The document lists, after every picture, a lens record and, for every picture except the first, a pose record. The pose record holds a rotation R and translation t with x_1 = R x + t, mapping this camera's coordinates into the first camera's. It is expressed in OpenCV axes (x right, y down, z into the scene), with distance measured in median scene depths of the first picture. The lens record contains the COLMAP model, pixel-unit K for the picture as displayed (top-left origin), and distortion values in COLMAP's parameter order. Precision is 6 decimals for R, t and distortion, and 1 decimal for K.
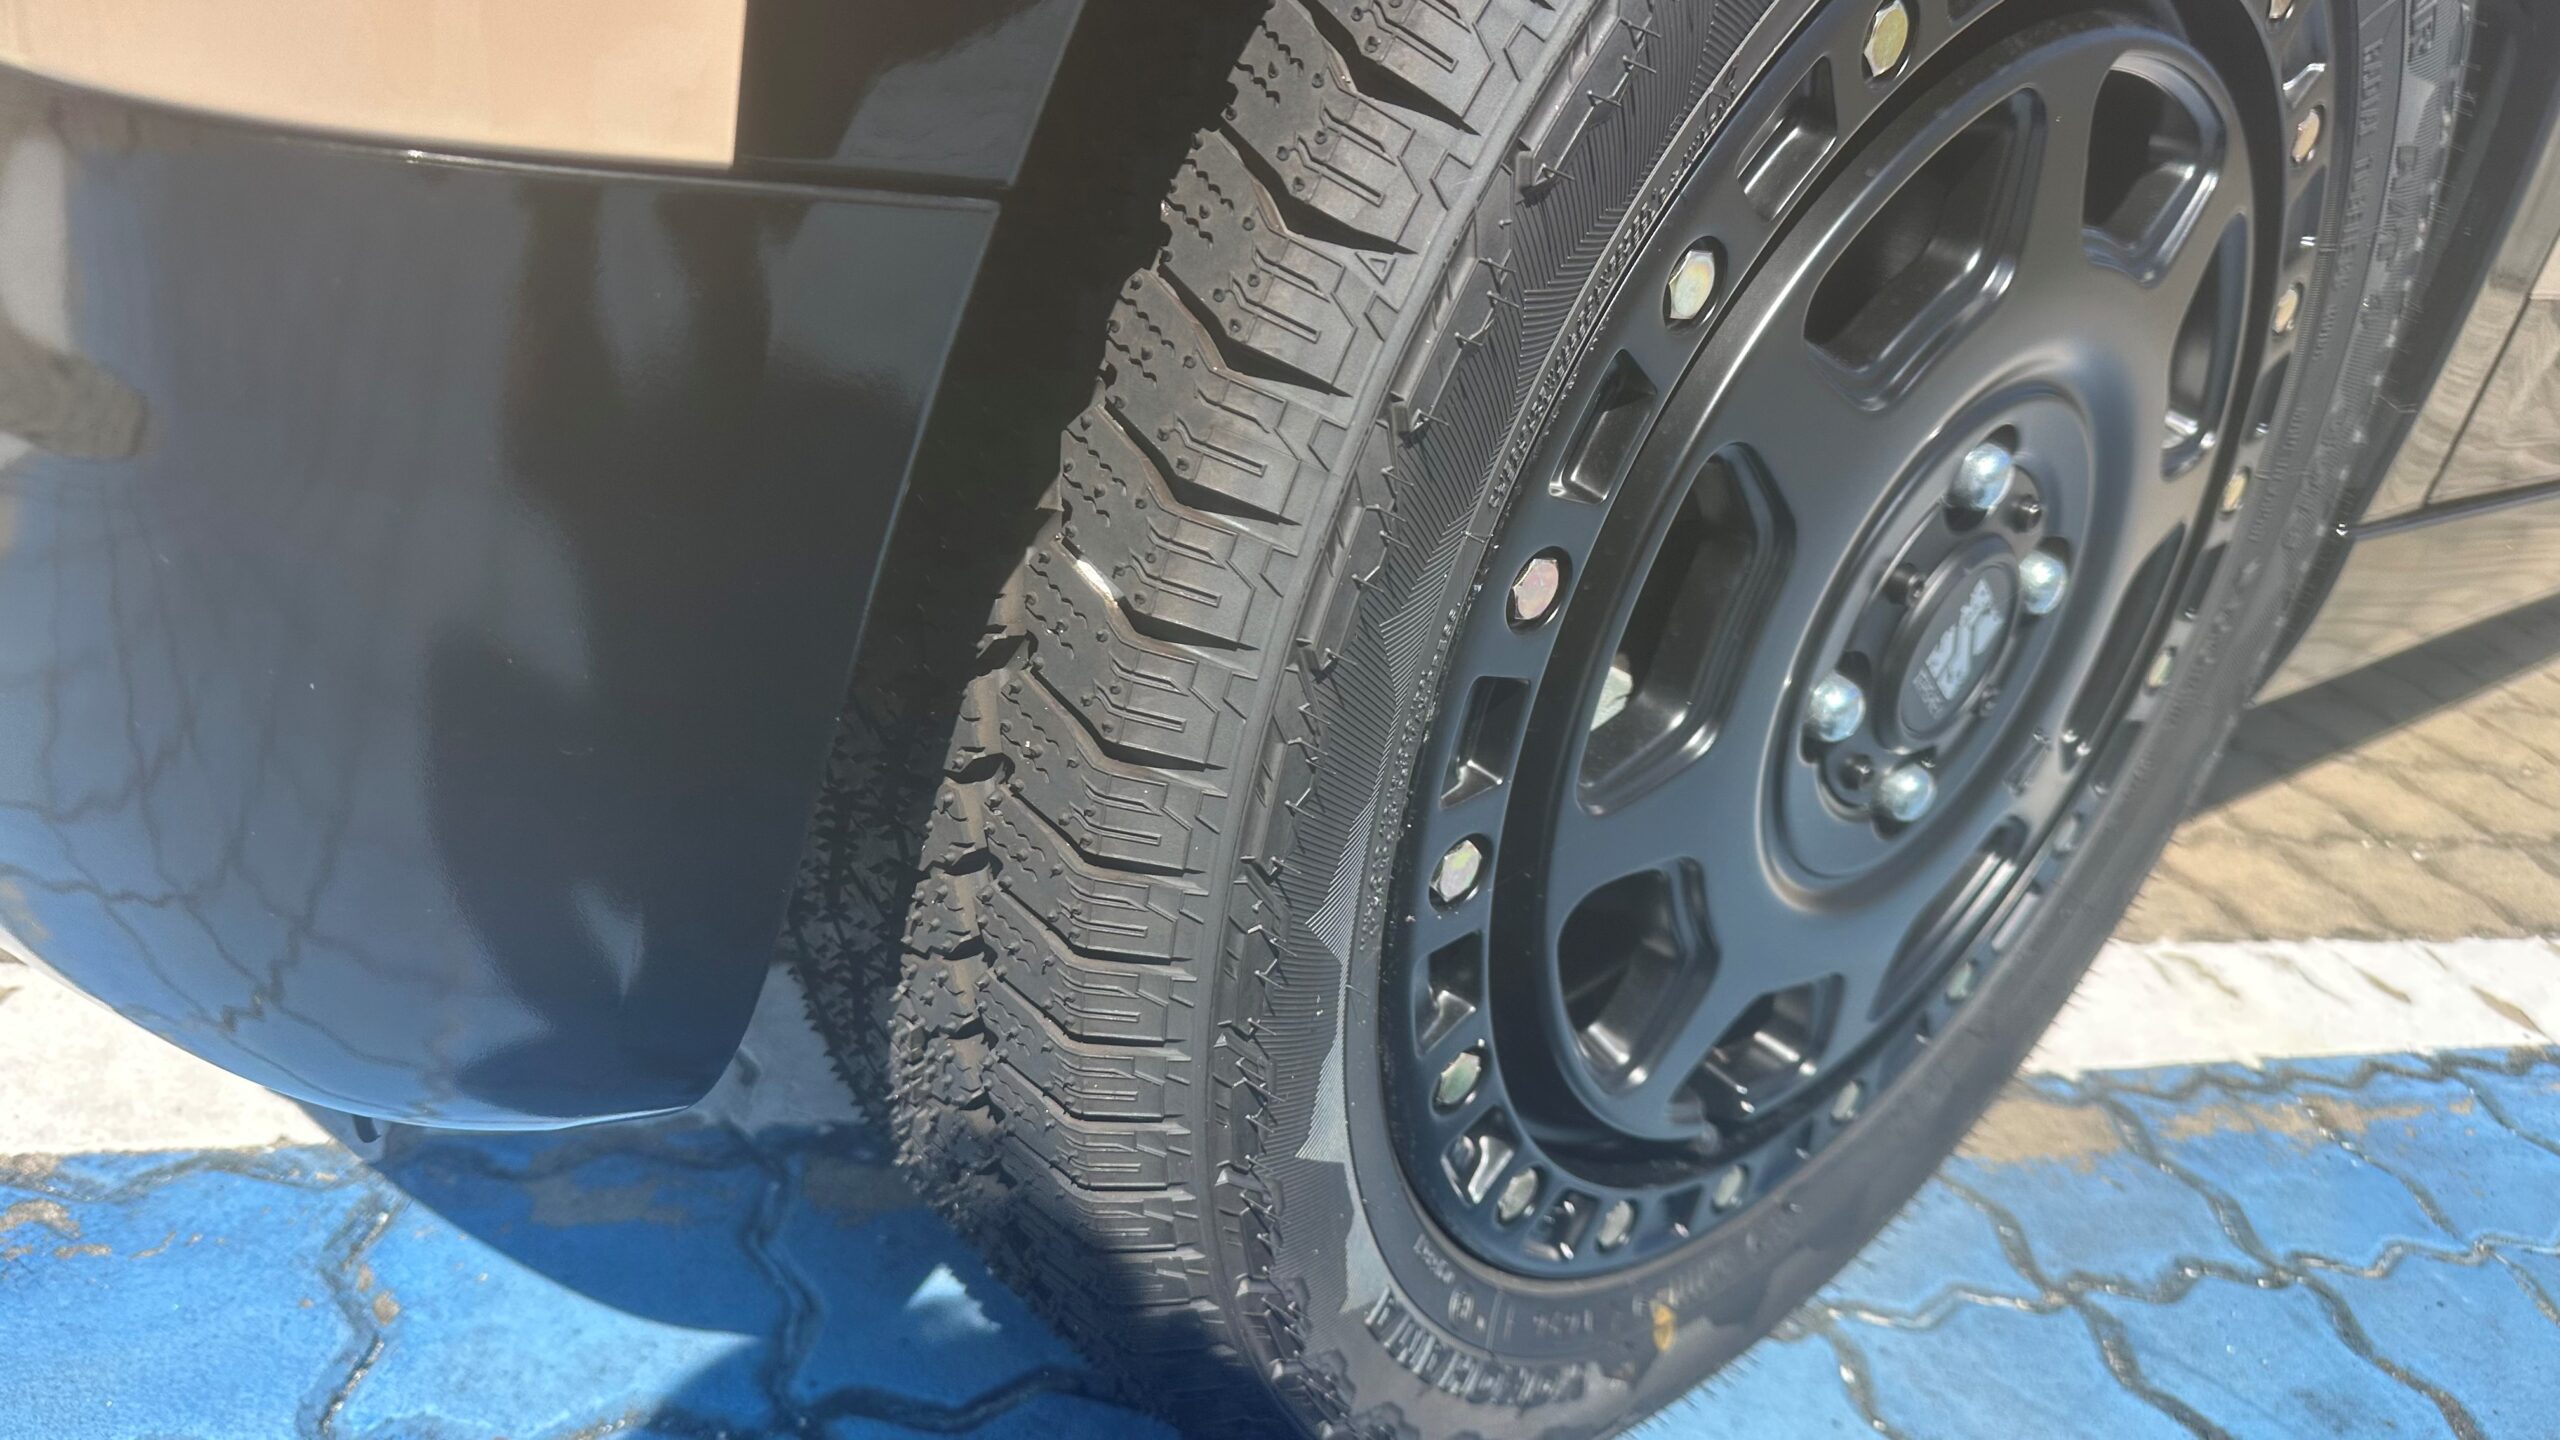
lens RADIAL K [[1673.9, 0, 1277.3], [0, 1673.9, 721.4], [0, 0, 1]] dist [0.006458, 0.000184]
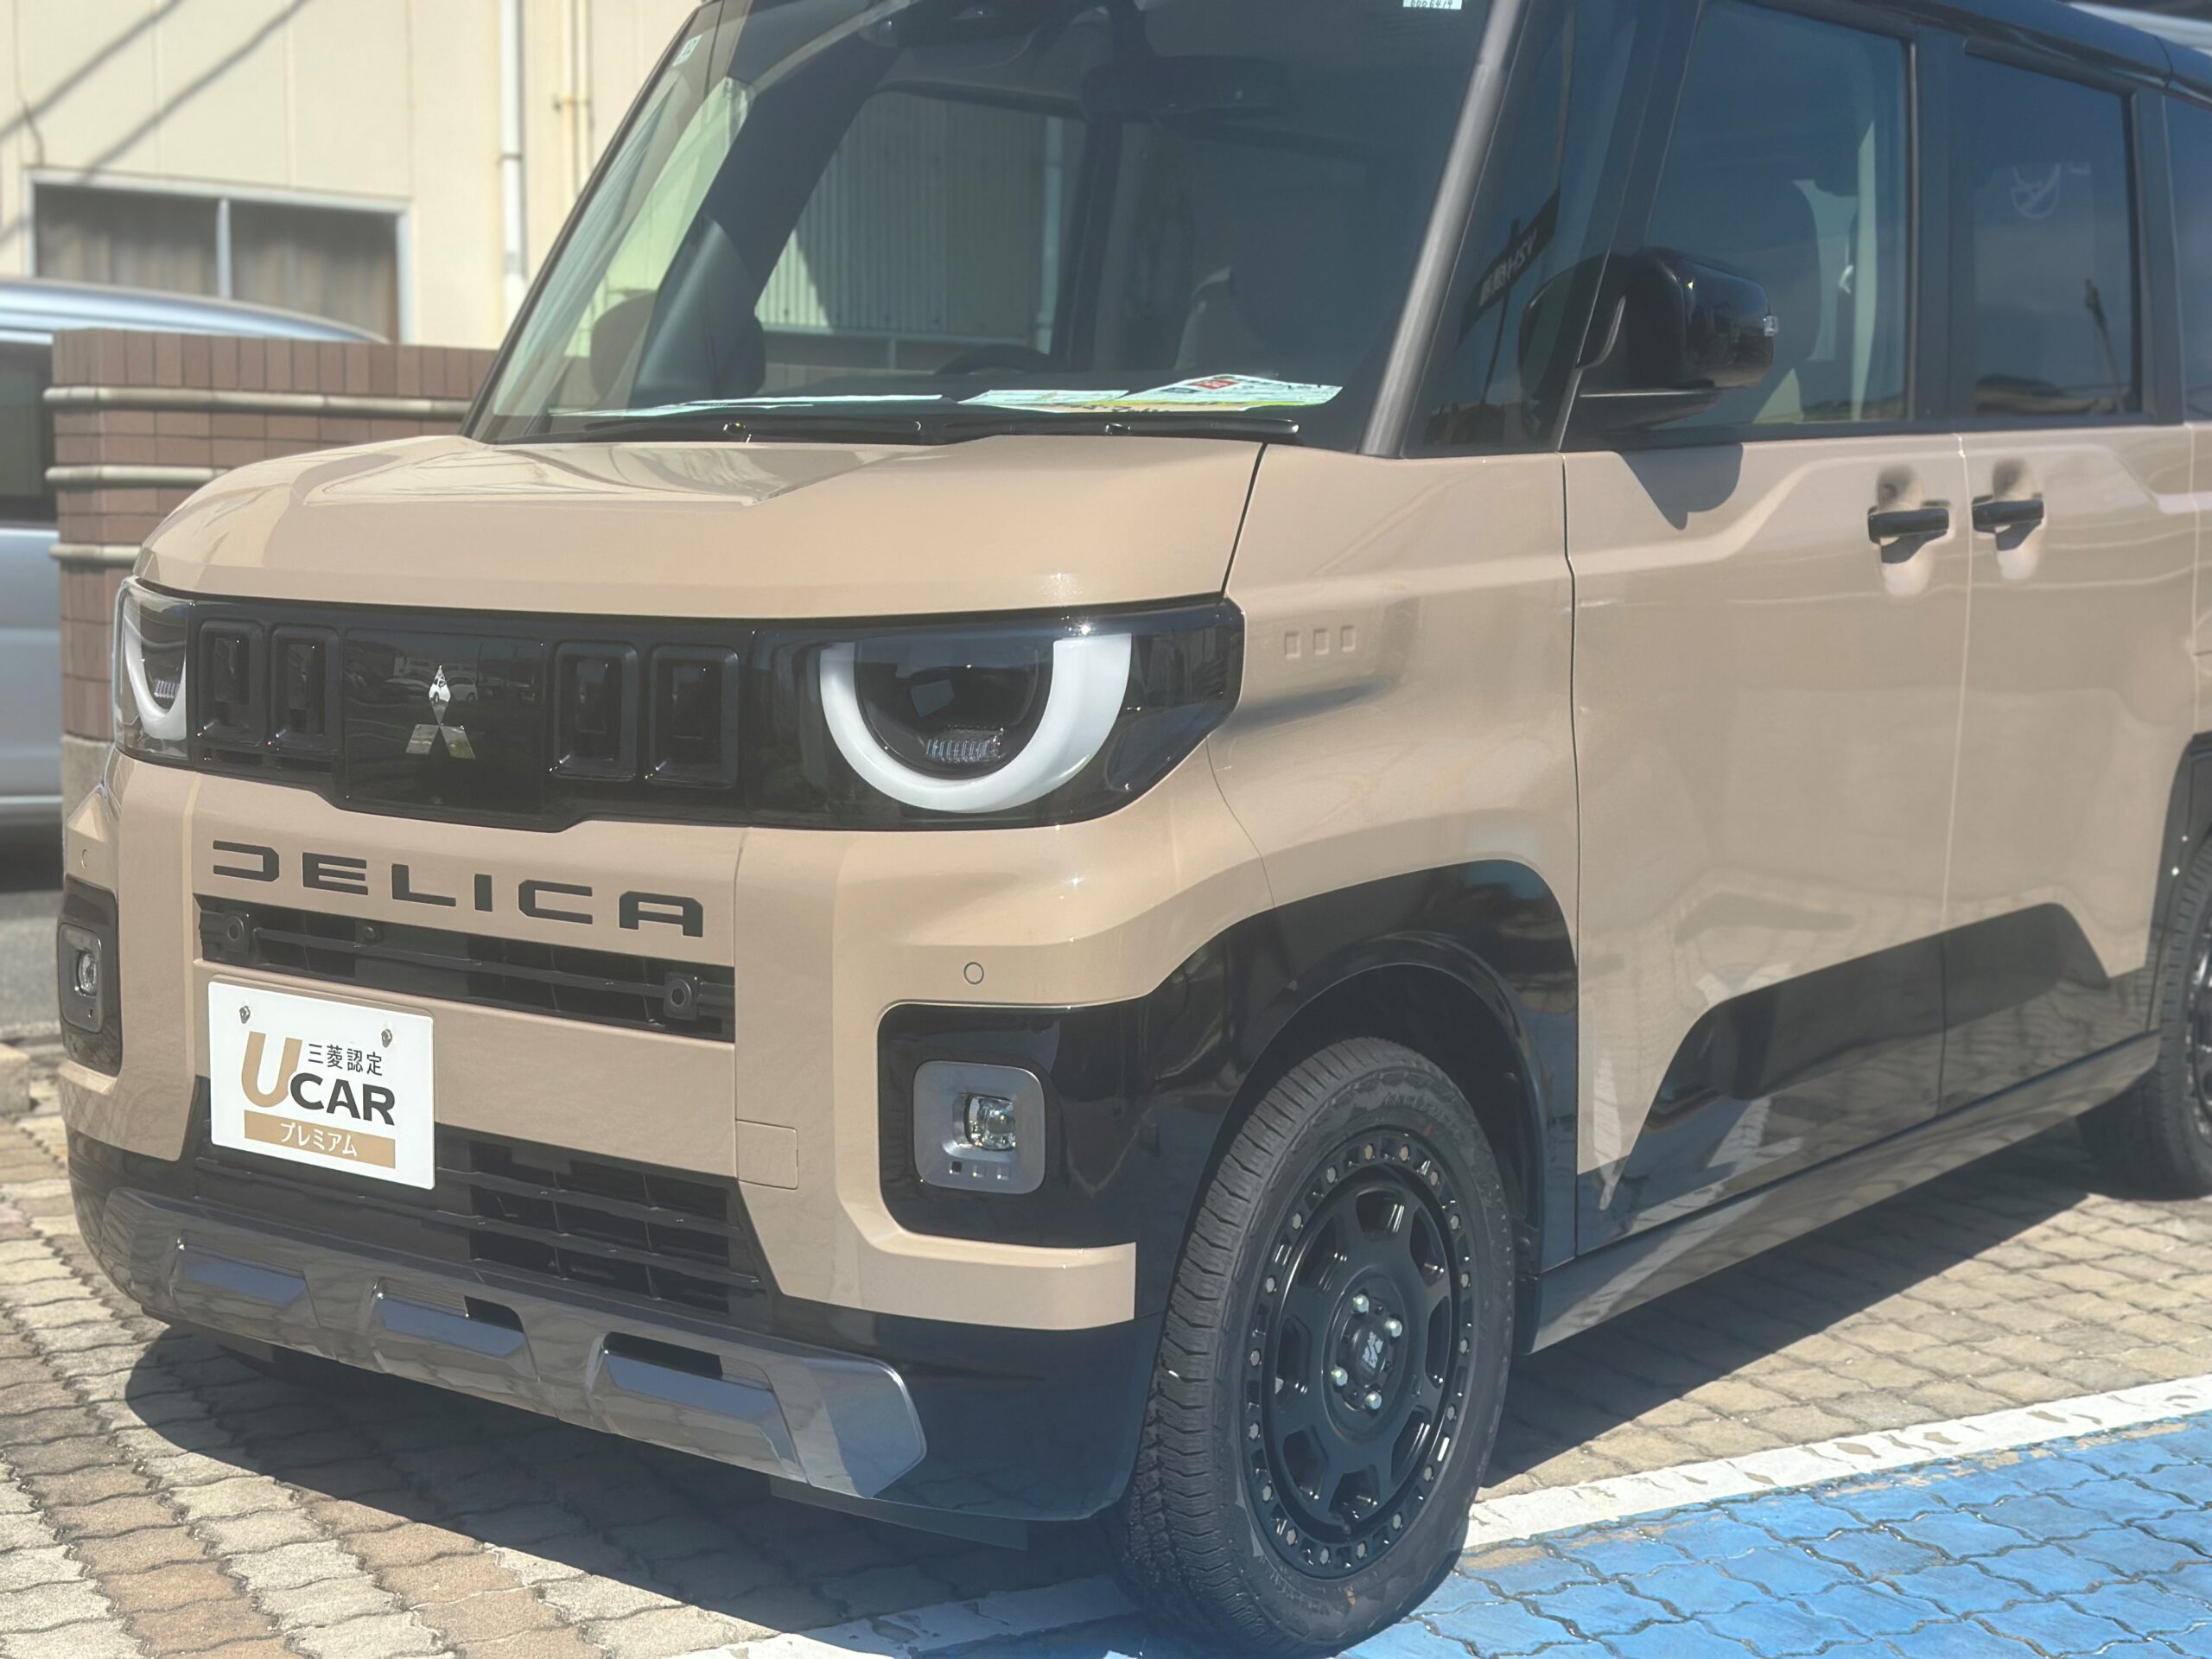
lens RADIAL K [[3129.1, 0, 1105.2], [0, 3129.1, 829.4], [0, 0, 1]] dist [0.010205, 0.000000]
pose [[0.960352, -0.197938, 0.196328, -1.099844], [0.247878, 0.928537, -0.276363, 0.565725], [-0.127595, 0.314071, 0.940786, -5.010033]]
